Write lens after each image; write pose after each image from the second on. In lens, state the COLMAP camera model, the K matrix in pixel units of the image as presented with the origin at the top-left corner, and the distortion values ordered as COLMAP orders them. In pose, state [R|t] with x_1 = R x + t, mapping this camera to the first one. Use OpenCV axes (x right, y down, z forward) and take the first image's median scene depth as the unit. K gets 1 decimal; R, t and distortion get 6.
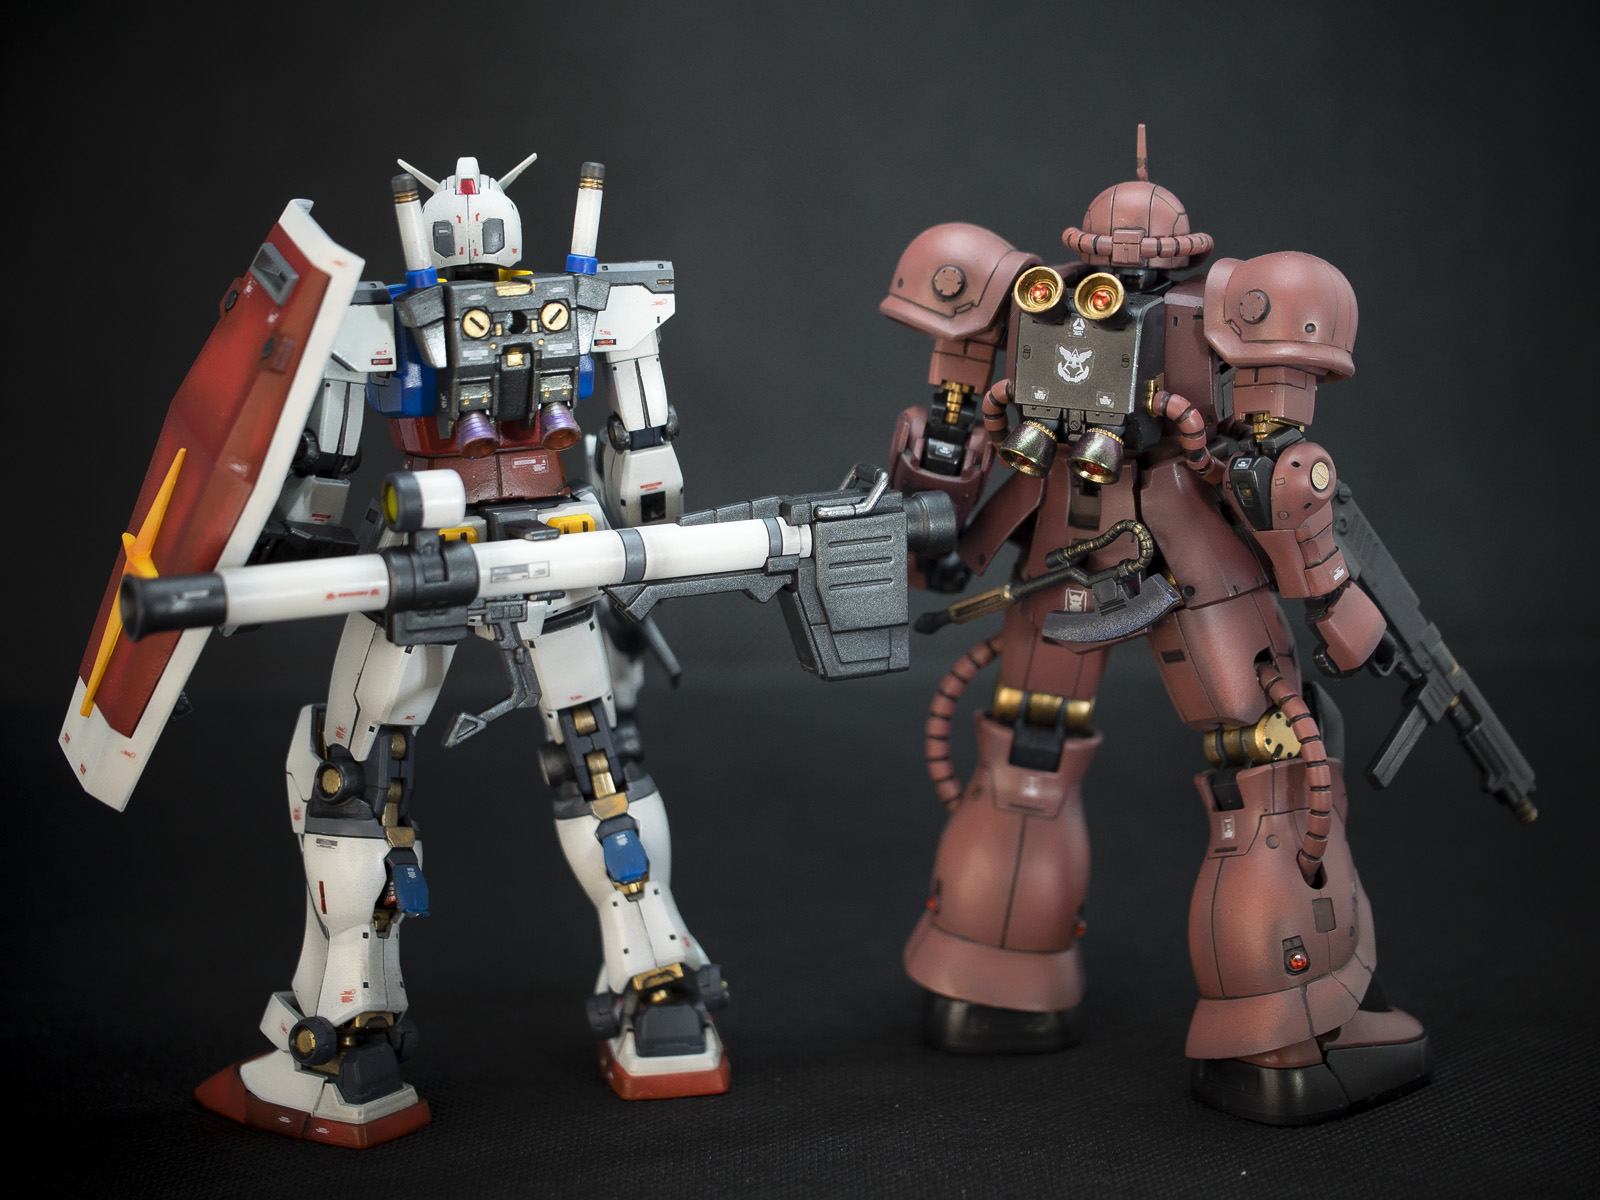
lens RADIAL K [[4605.9, 0, 800.0], [0, 4605.9, 600.0], [0, 0, 1]] dist [-0.025720, -0.404694]
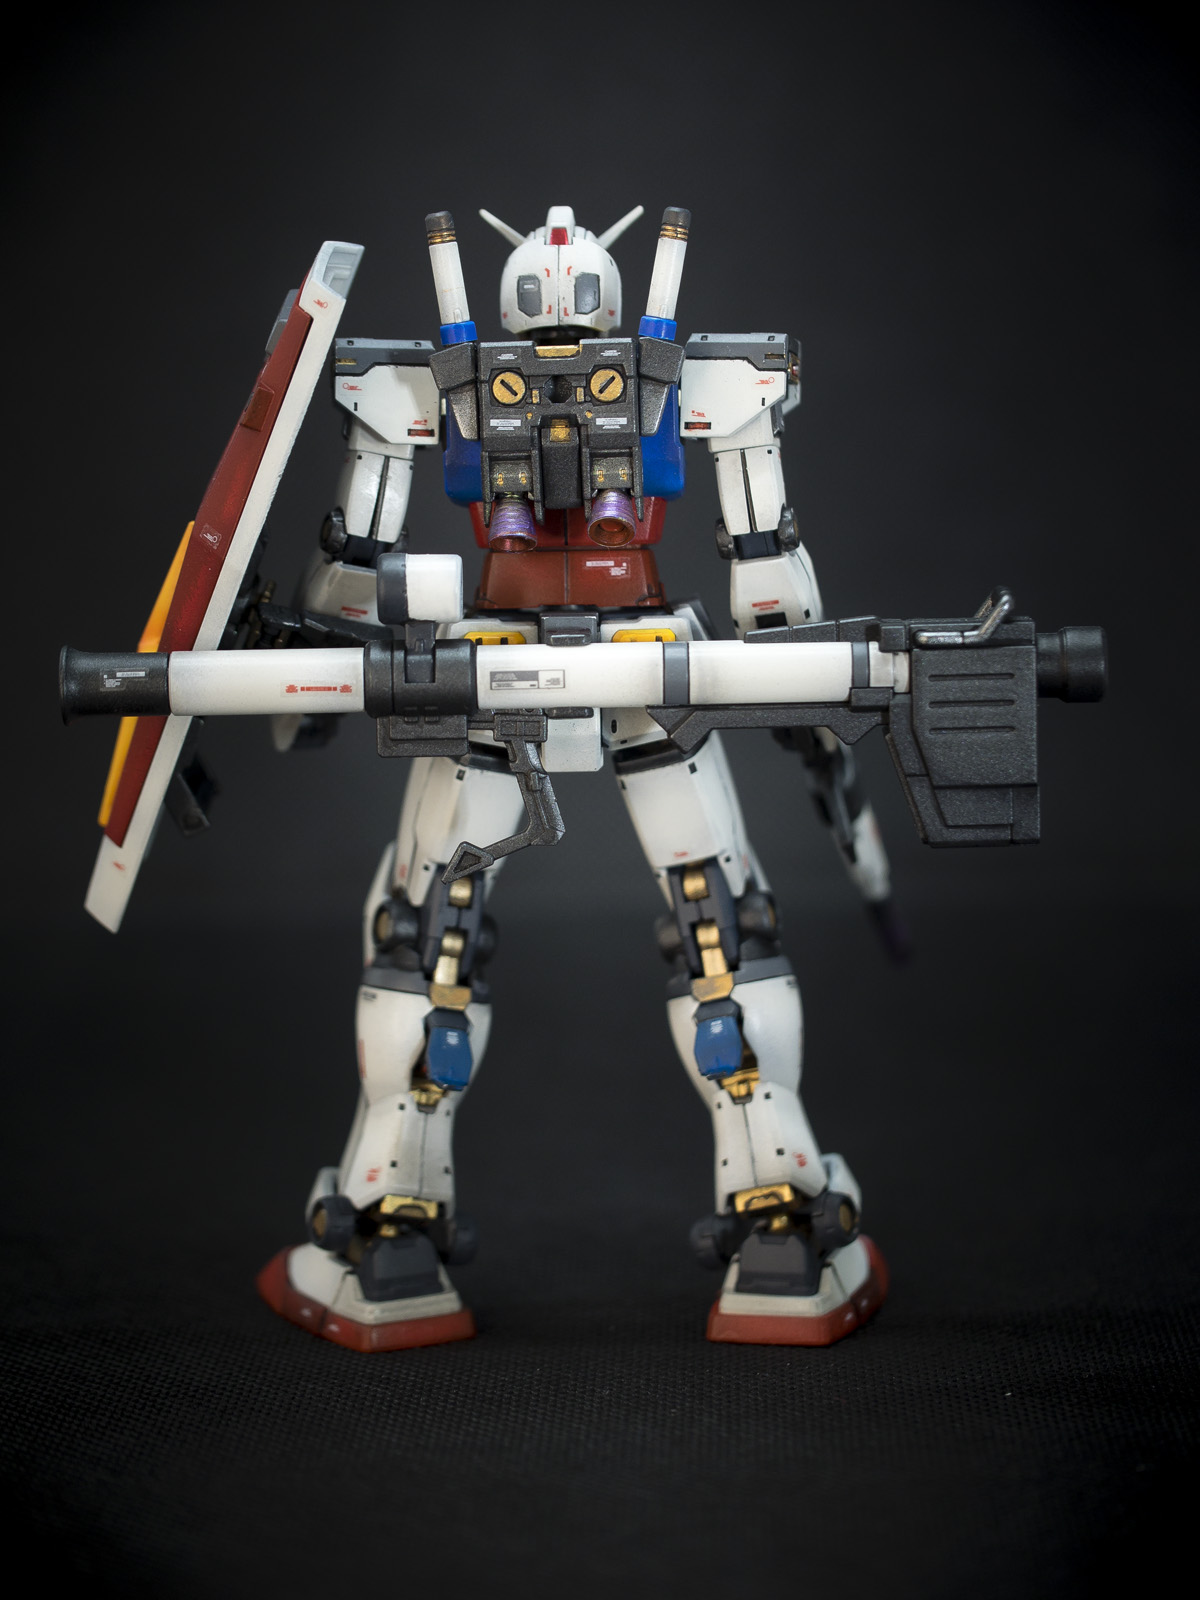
lens RADIAL K [[4605.9, 0, 600.0], [0, 4605.9, 800.0], [0, 0, 1]] dist [-0.025720, -0.404694]
pose [[0.906088, 0.059496, -0.418885, 0.298637], [-0.081751, 0.996025, -0.035364, 0.043513], [0.415116, 0.066287, 0.907351, 0.233474]]
